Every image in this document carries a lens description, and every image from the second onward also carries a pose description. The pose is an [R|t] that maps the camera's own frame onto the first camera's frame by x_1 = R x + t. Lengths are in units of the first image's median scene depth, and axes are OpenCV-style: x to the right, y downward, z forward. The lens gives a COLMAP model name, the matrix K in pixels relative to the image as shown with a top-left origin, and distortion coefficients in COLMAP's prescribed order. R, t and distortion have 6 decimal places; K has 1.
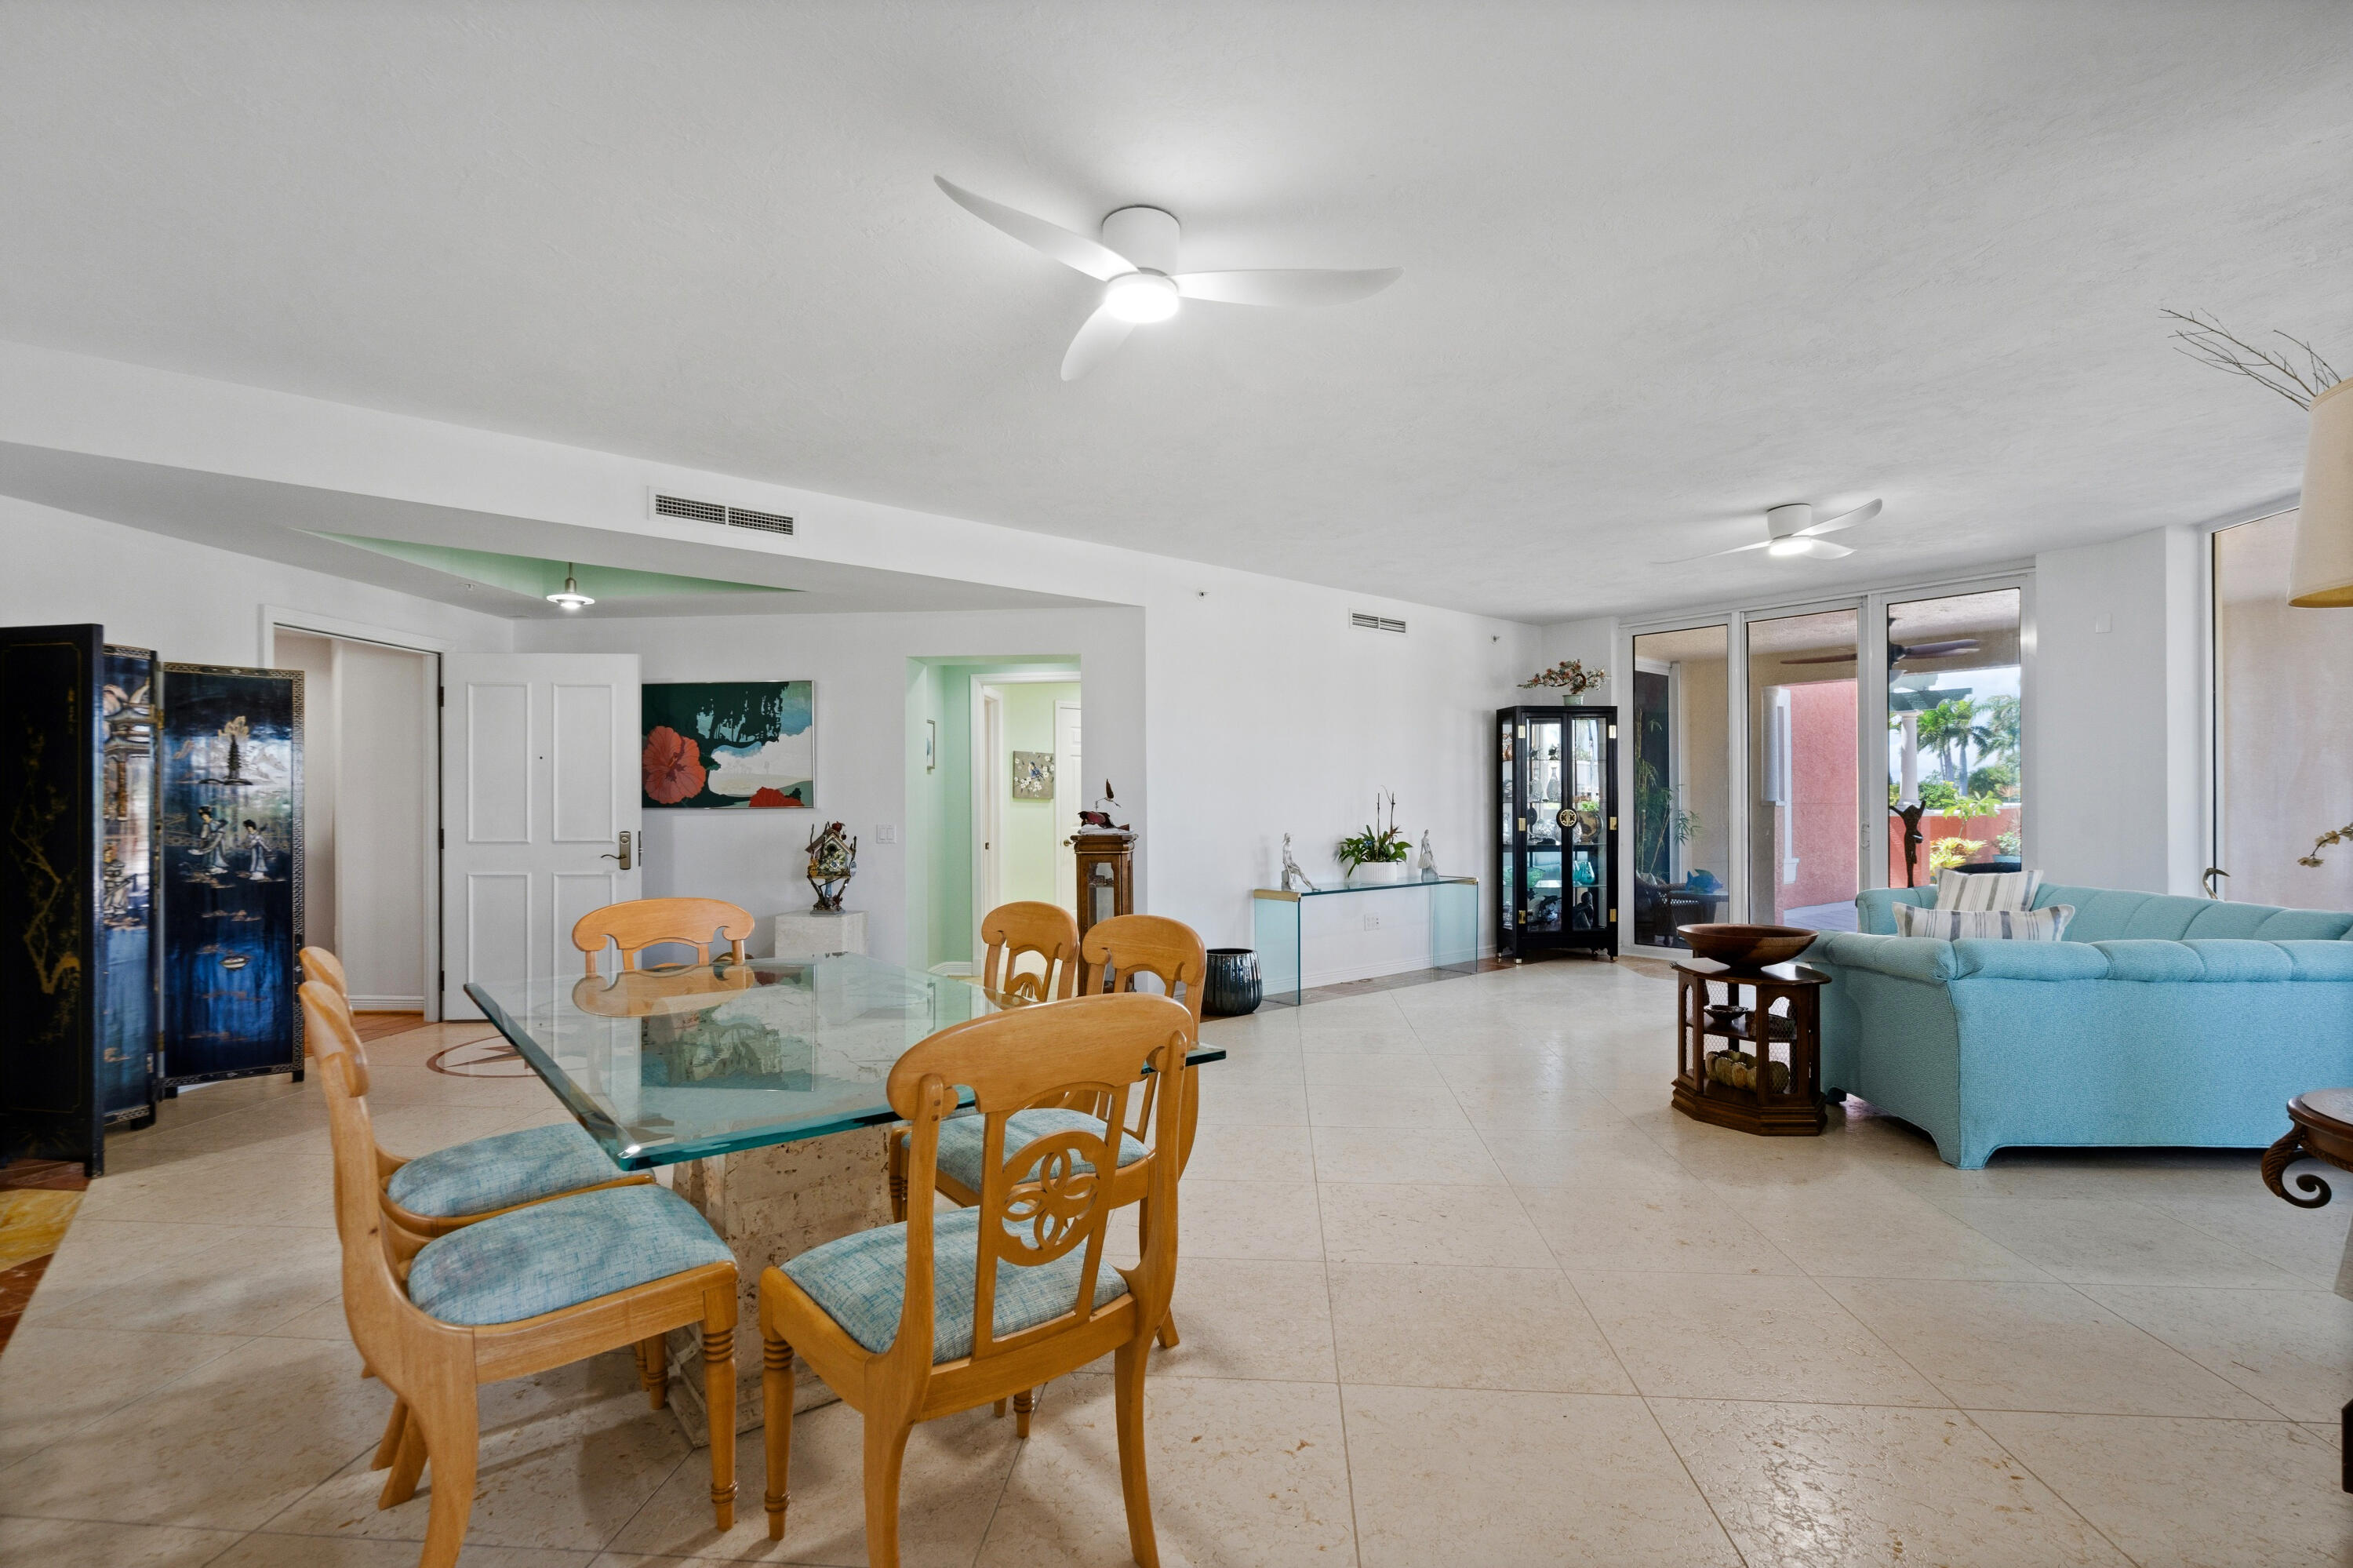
lens RADIAL K [[1078.6, 0, 1180.2], [0, 1078.6, 797.6], [0, 0, 1]] dist [-0.002001, 0.000830]
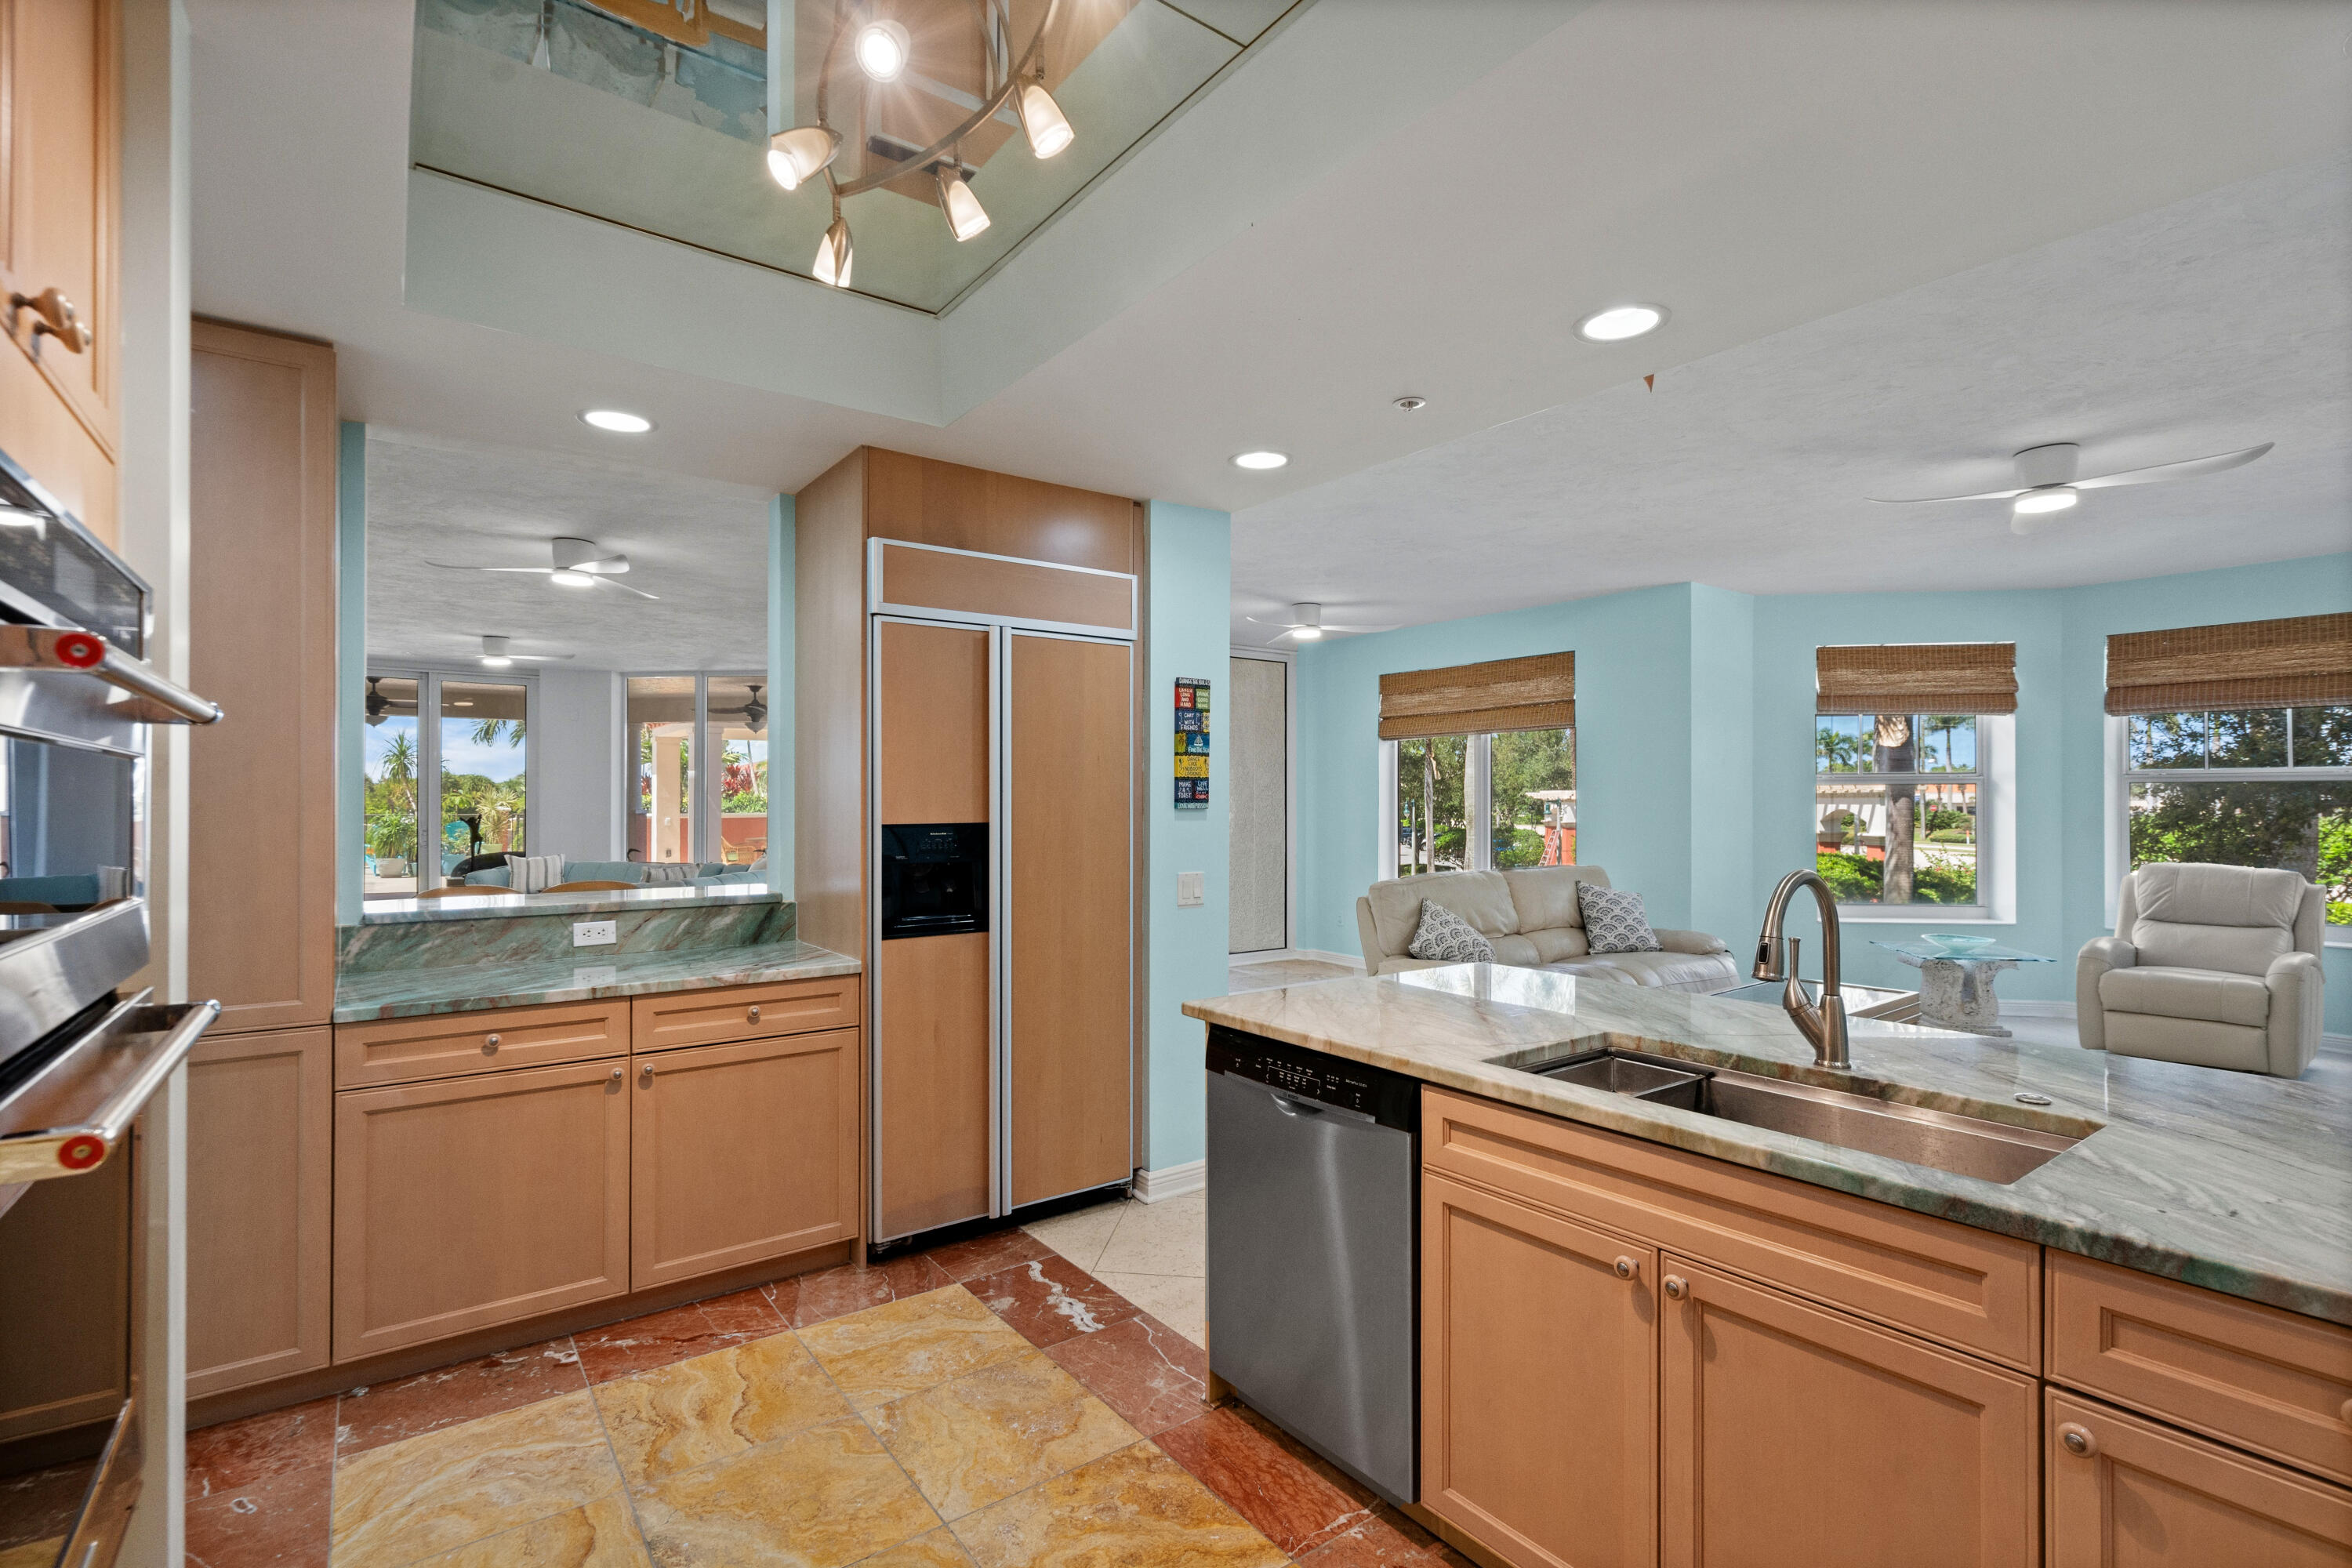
lens RADIAL K [[1078.1, 0, 1179.7], [0, 1078.1, 797.6], [0, 0, 1]] dist [-0.002001, 0.000830]
pose [[0.062050, 0.008837, 0.998034, -0.661297], [-0.010651, 0.999910, -0.008191, -0.015769], [-0.998016, -0.010122, 0.062139, -0.085932]]
